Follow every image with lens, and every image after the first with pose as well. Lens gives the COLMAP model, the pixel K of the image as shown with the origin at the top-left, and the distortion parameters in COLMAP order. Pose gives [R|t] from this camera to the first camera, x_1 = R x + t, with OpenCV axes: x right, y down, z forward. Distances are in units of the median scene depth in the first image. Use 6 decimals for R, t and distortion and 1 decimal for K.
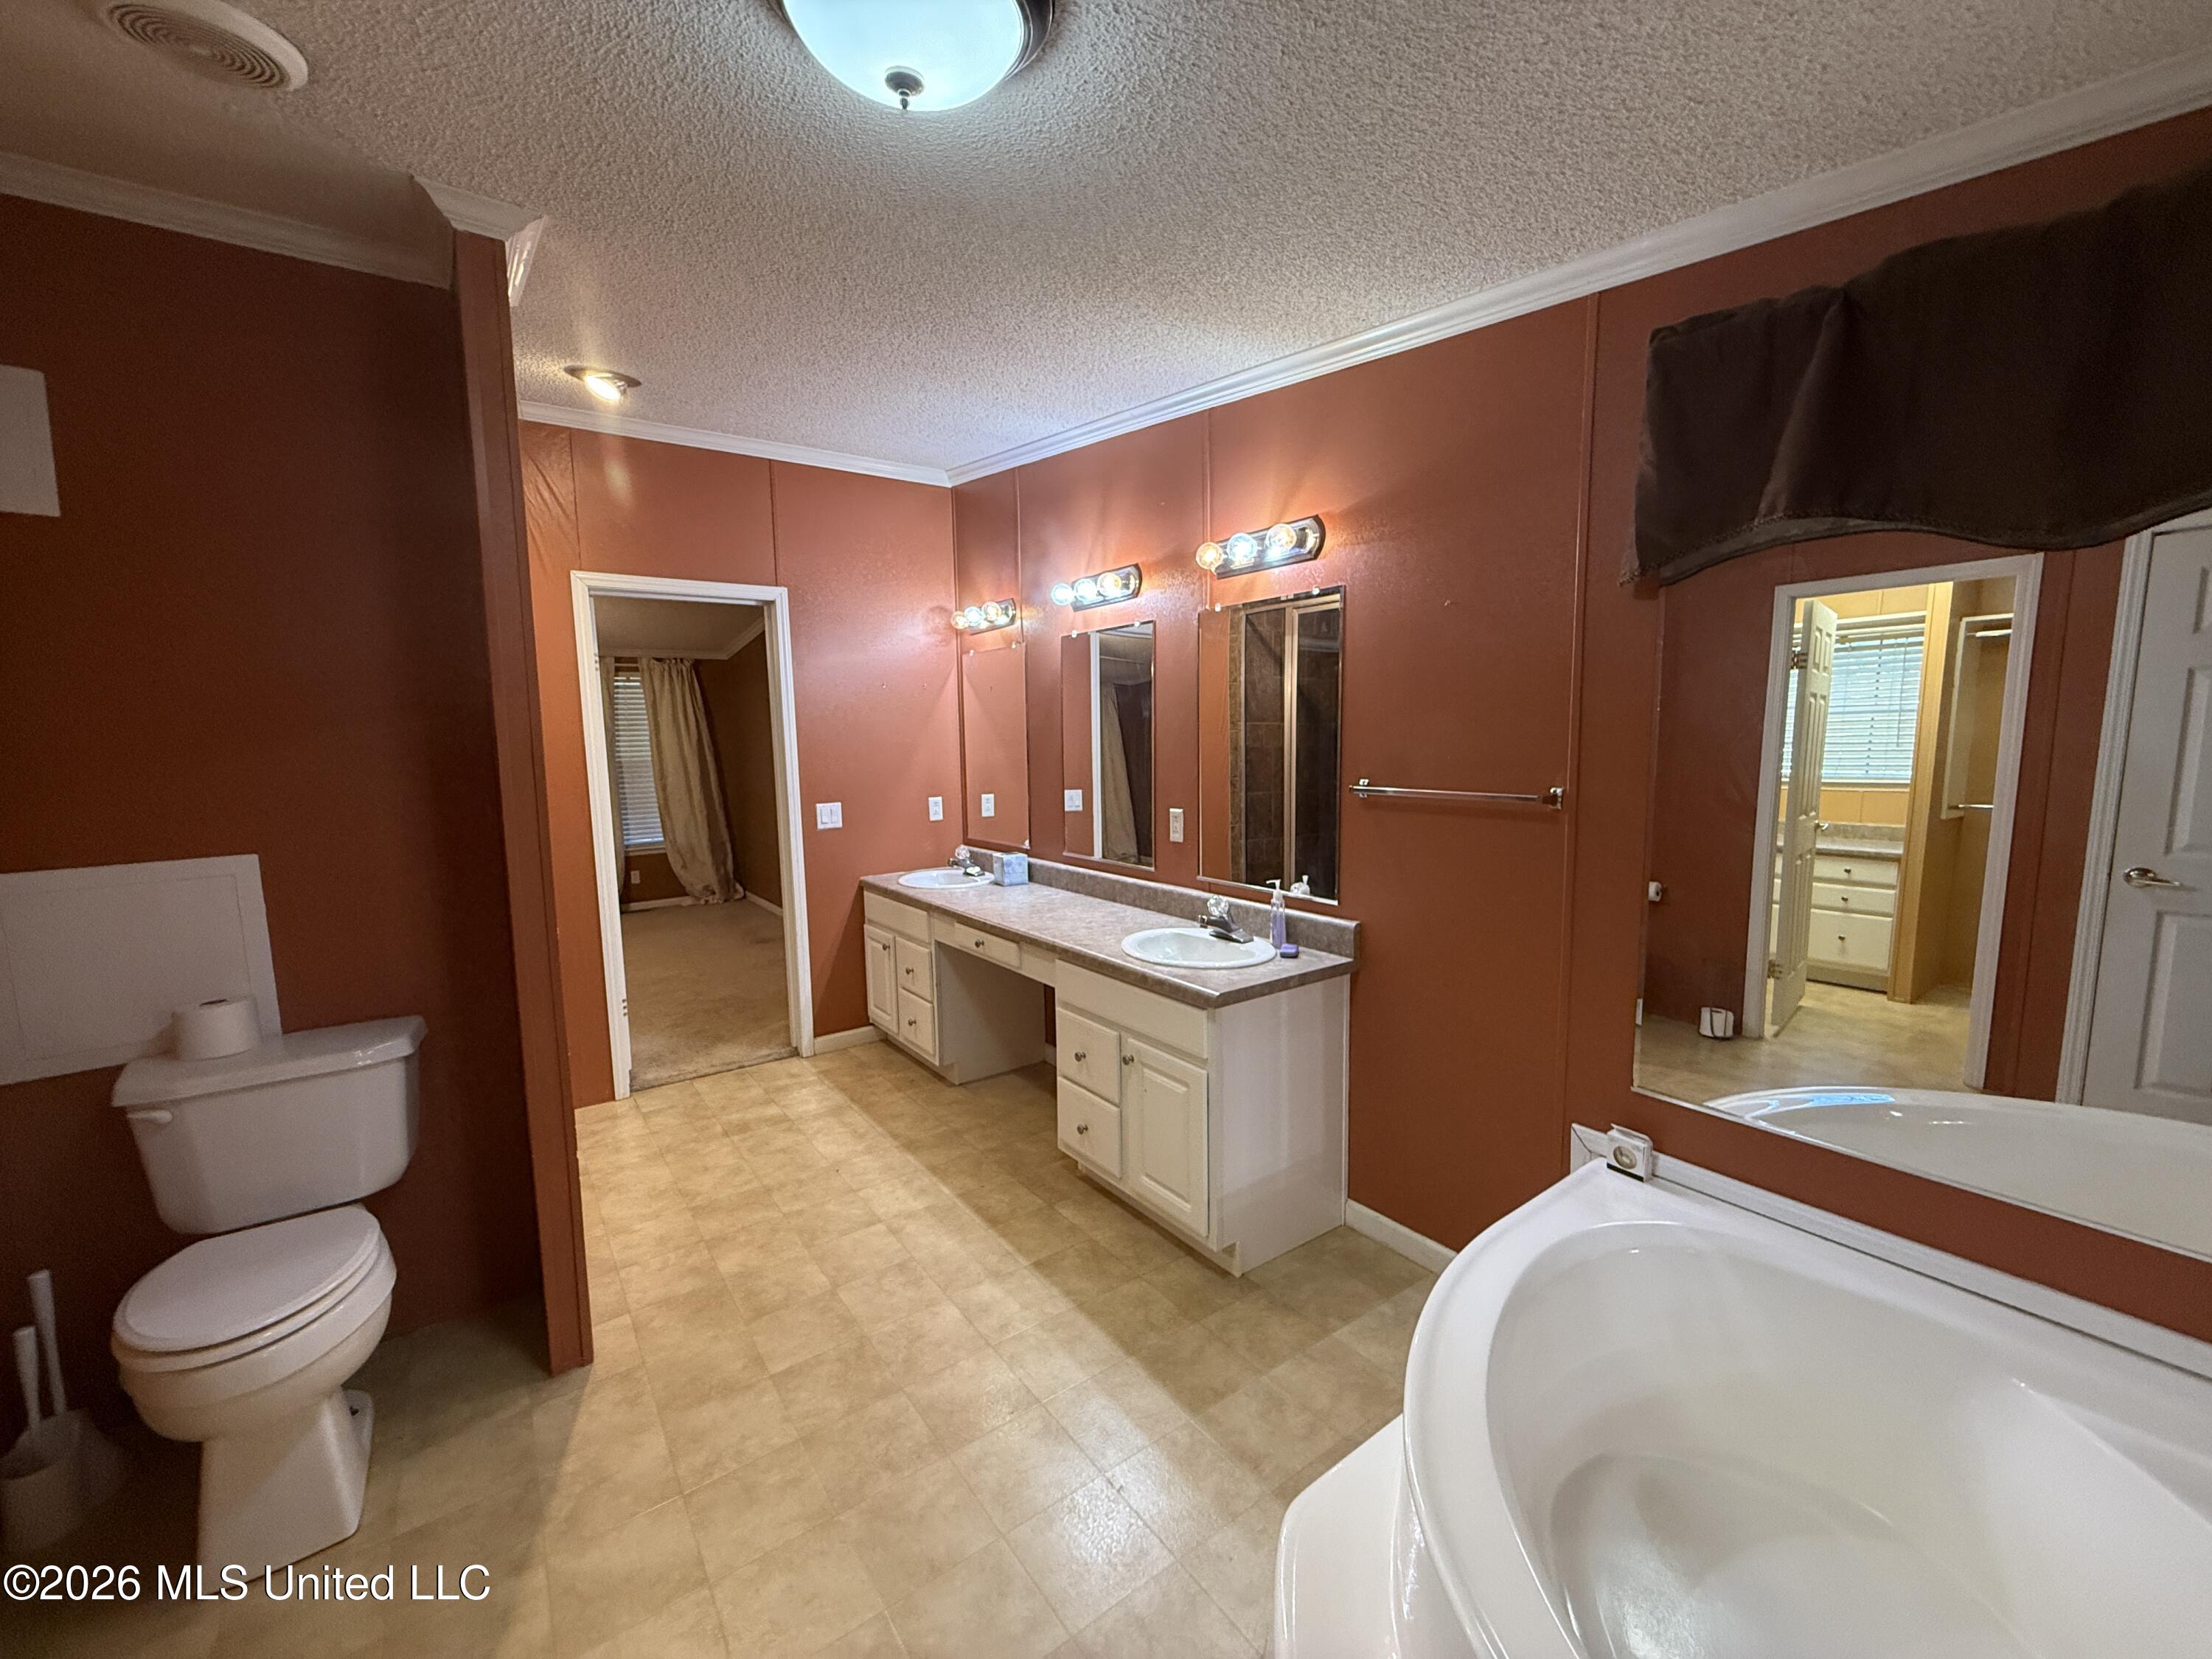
lens RADIAL K [[879.7, 0, 1101.4], [0, 879.7, 830.6], [0, 0, 1]] dist [-0.001000, -0.000007]
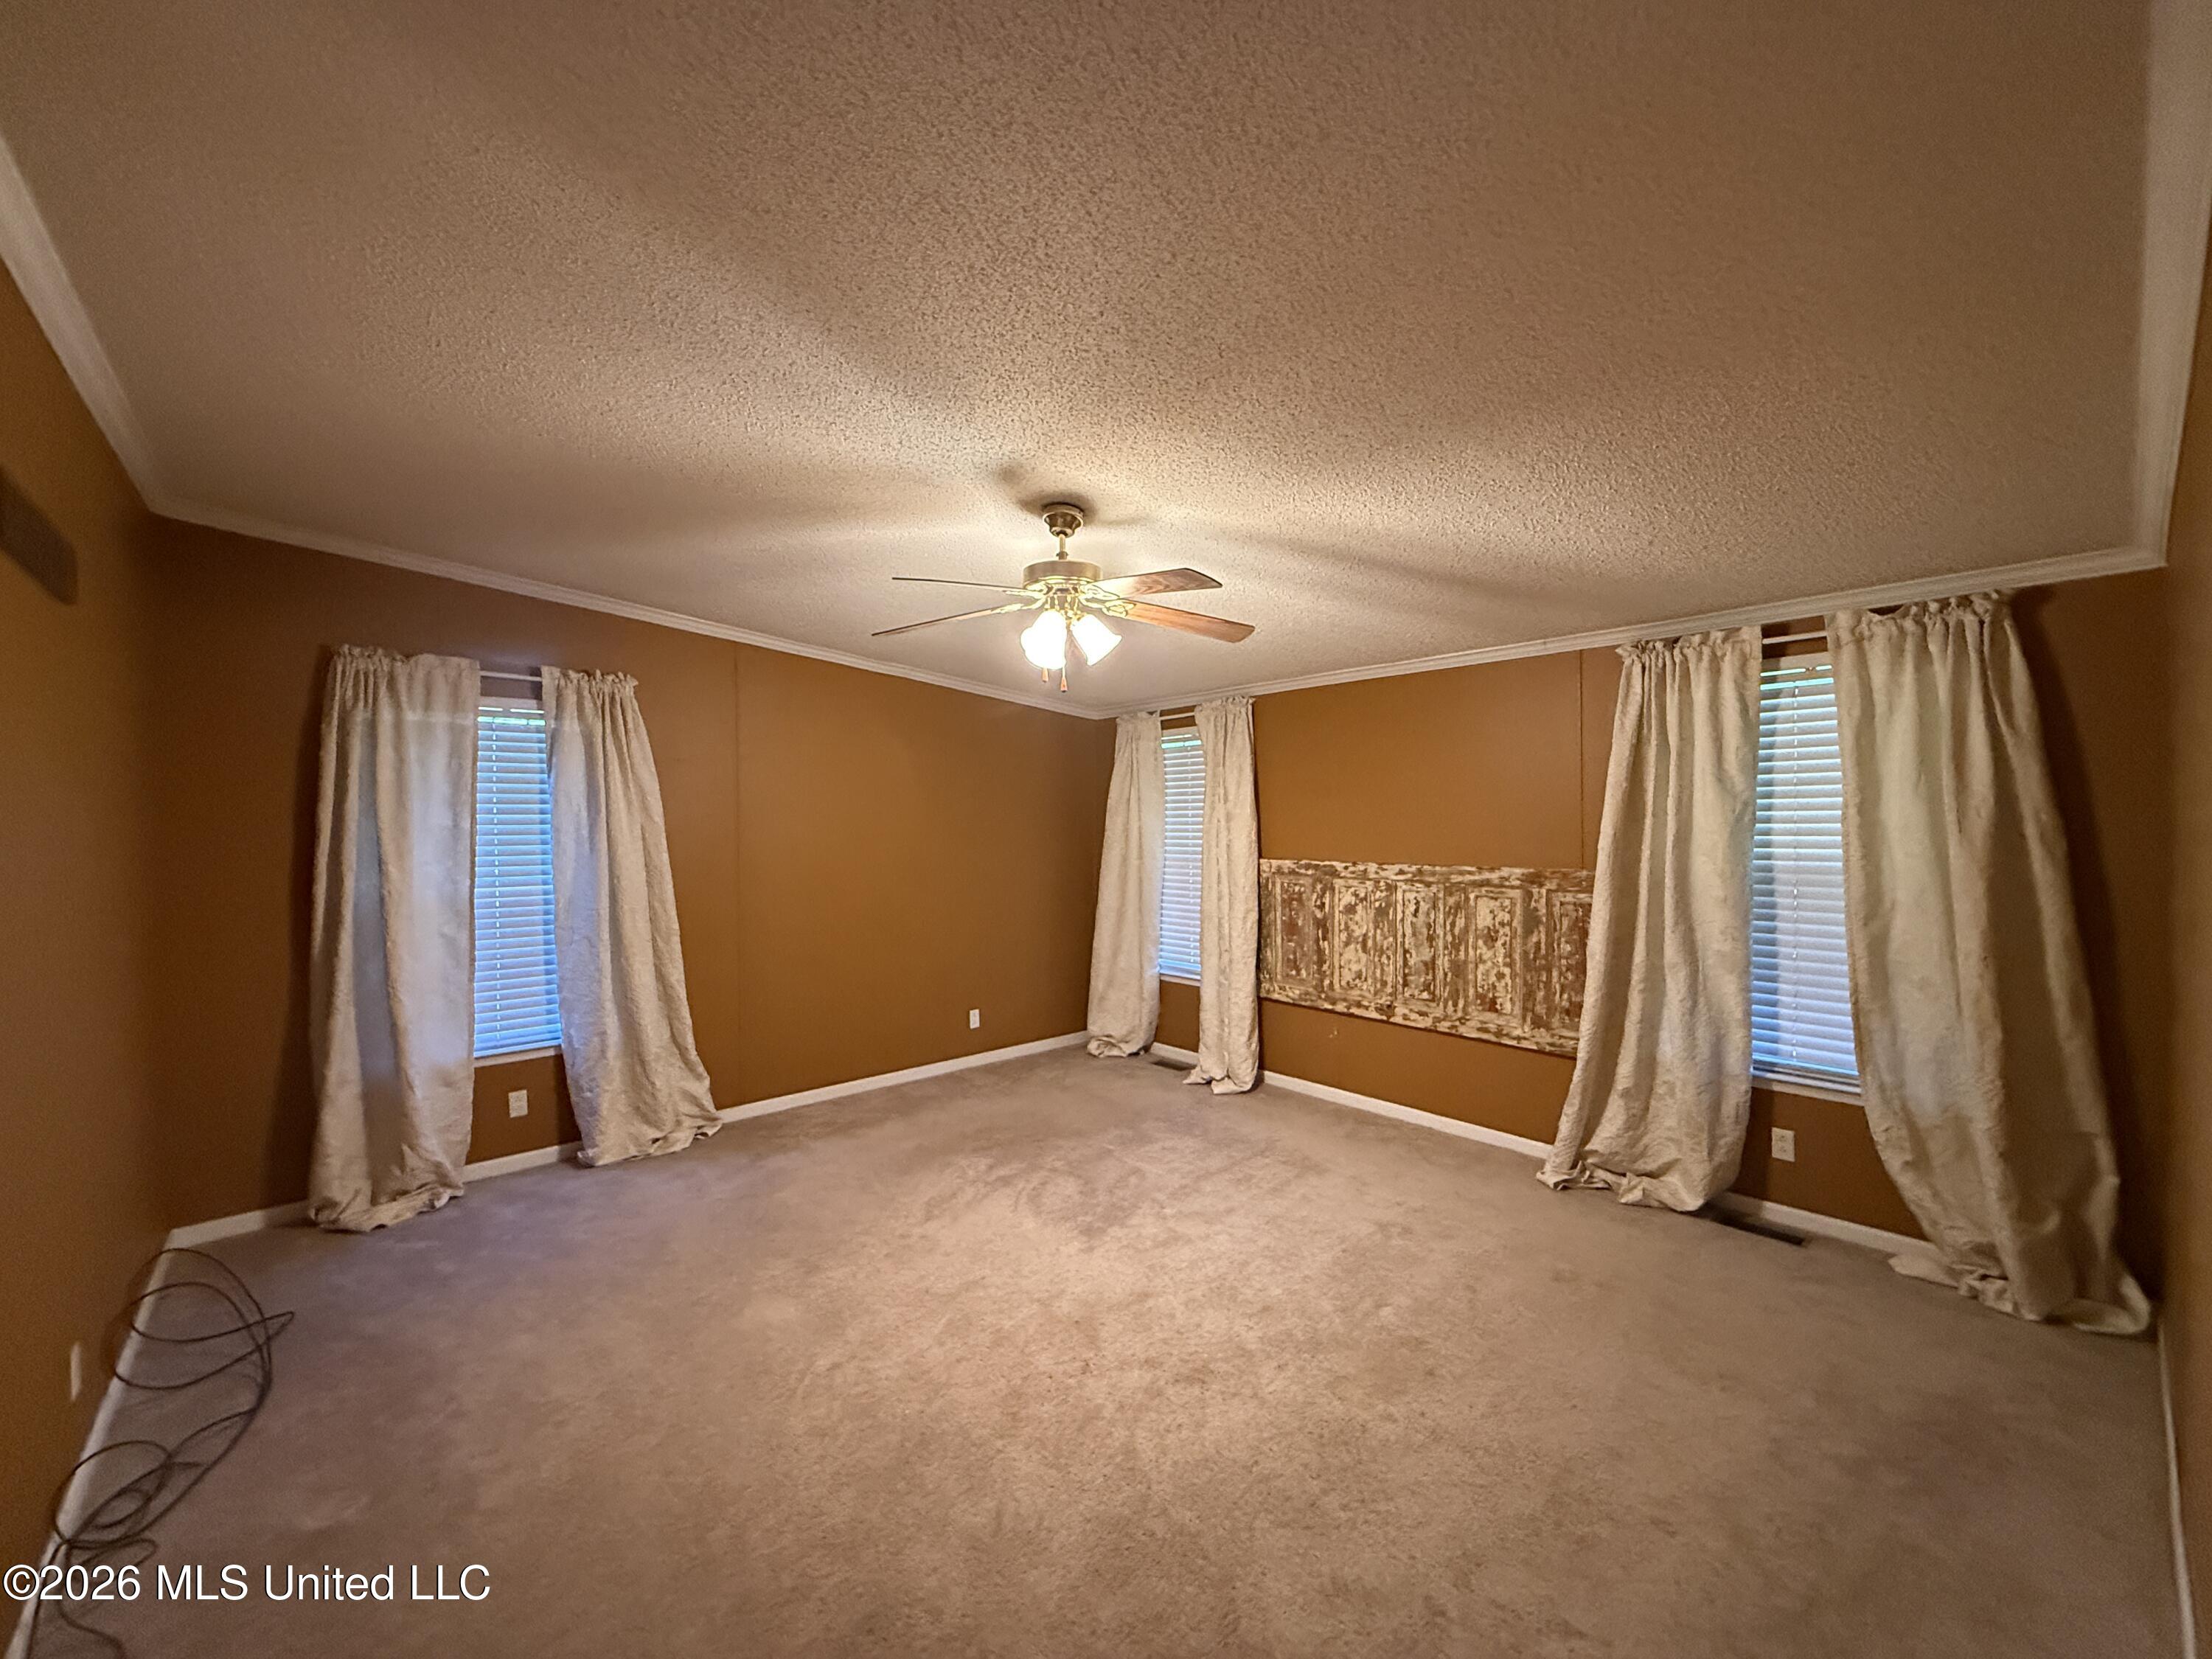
lens RADIAL K [[879.7, 0, 1101.4], [0, 879.7, 830.6], [0, 0, 1]] dist [-0.001000, -0.000007]
pose [[0.106519, 0.030134, -0.993854, -0.146694], [-0.111100, 0.993642, 0.018220, -0.063819], [0.988084, 0.108477, 0.109189, 0.591047]]
